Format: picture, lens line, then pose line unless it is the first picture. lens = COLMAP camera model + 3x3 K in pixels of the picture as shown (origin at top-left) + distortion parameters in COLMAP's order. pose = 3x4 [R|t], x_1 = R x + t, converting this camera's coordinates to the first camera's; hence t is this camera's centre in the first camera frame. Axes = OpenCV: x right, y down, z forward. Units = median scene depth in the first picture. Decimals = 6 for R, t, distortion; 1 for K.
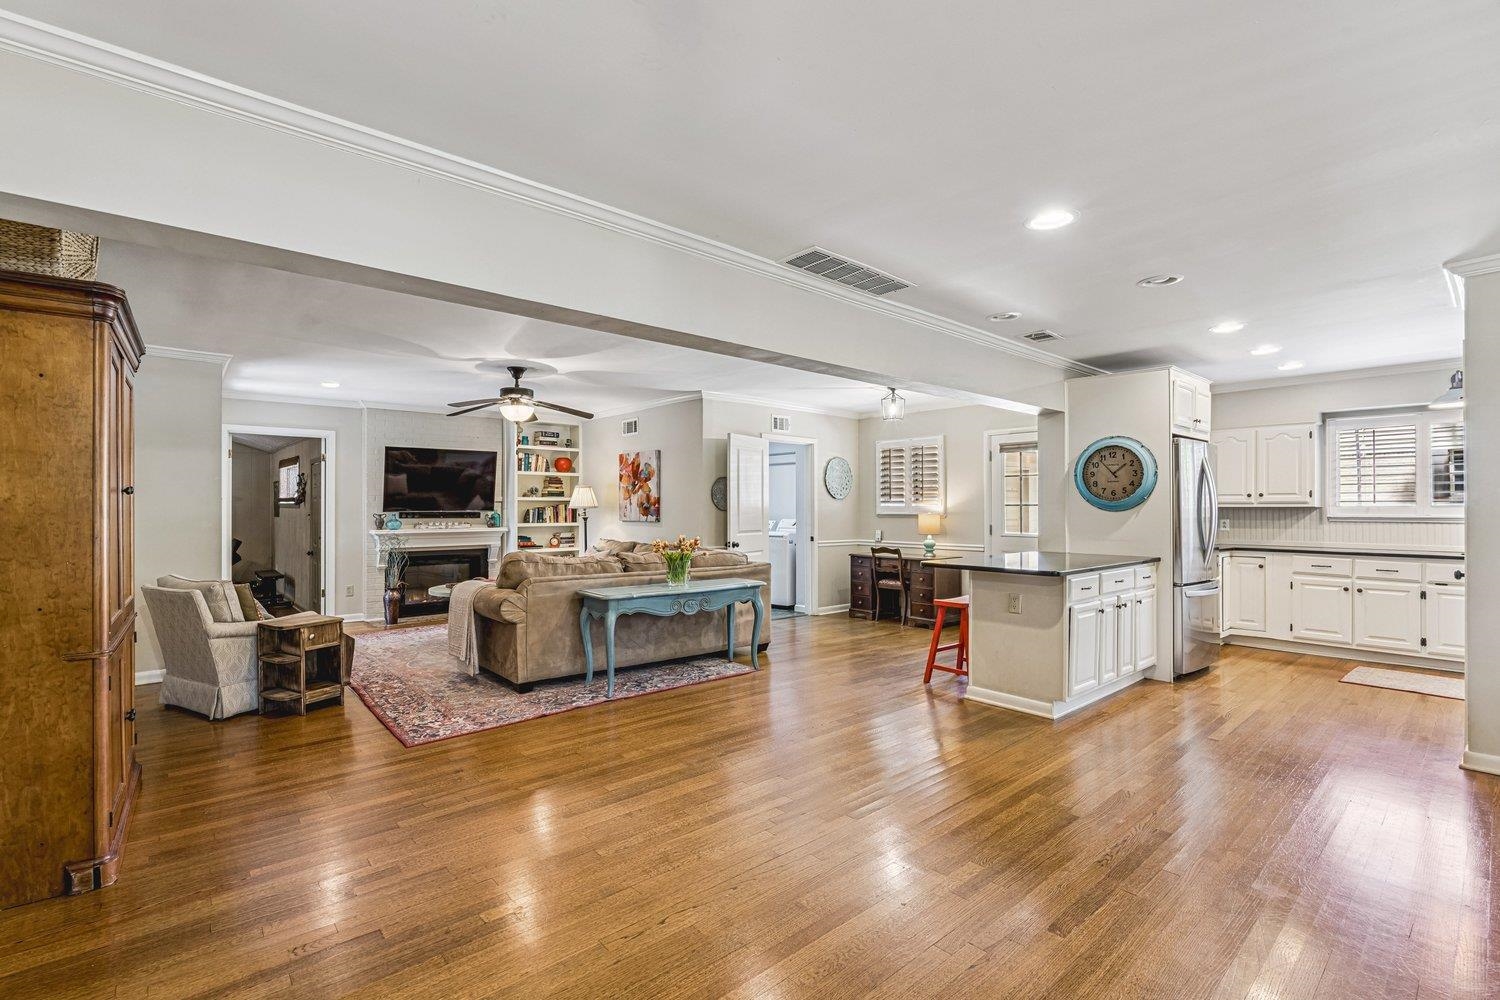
lens RADIAL K [[683.3, 0, 696.3], [0, 683.3, 506.9], [0, 0, 1]] dist [-0.001808, -0.000481]
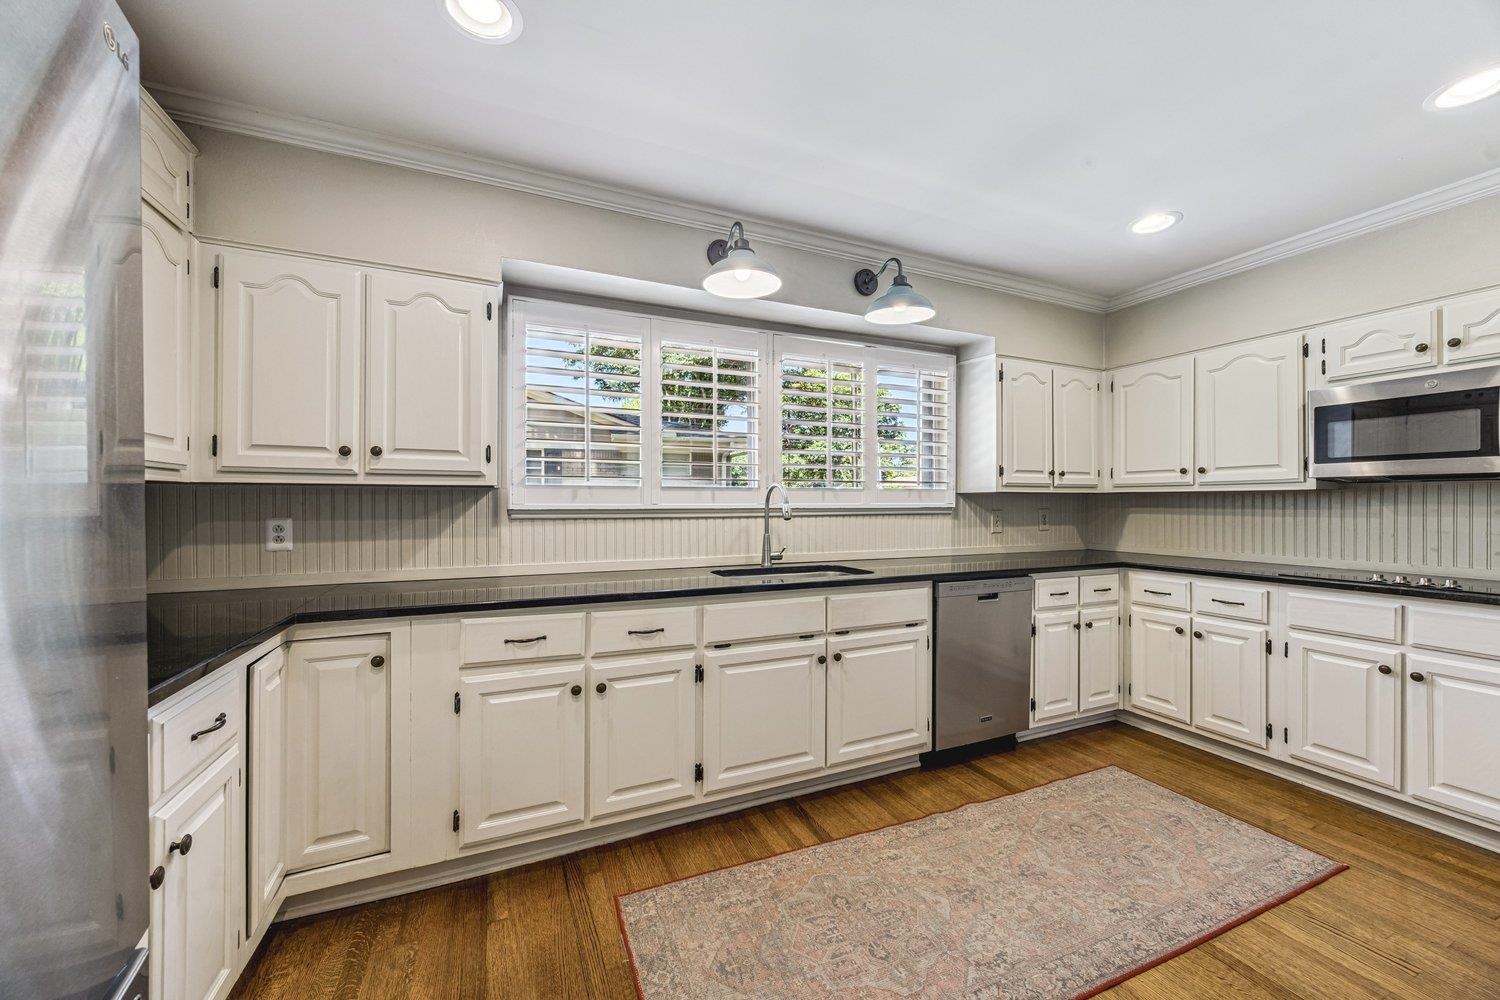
lens RADIAL K [[564.5, 0, 747.4], [0, 564.5, 500.6], [0, 0, 1]] dist [-0.002532, 0.000166]
pose [[0.267342, 0.002085, 0.963600, 0.612167], [-0.002821, 0.999995, -0.001381, 0.009182], [-0.963598, -0.002349, 0.267346, 0.754642]]
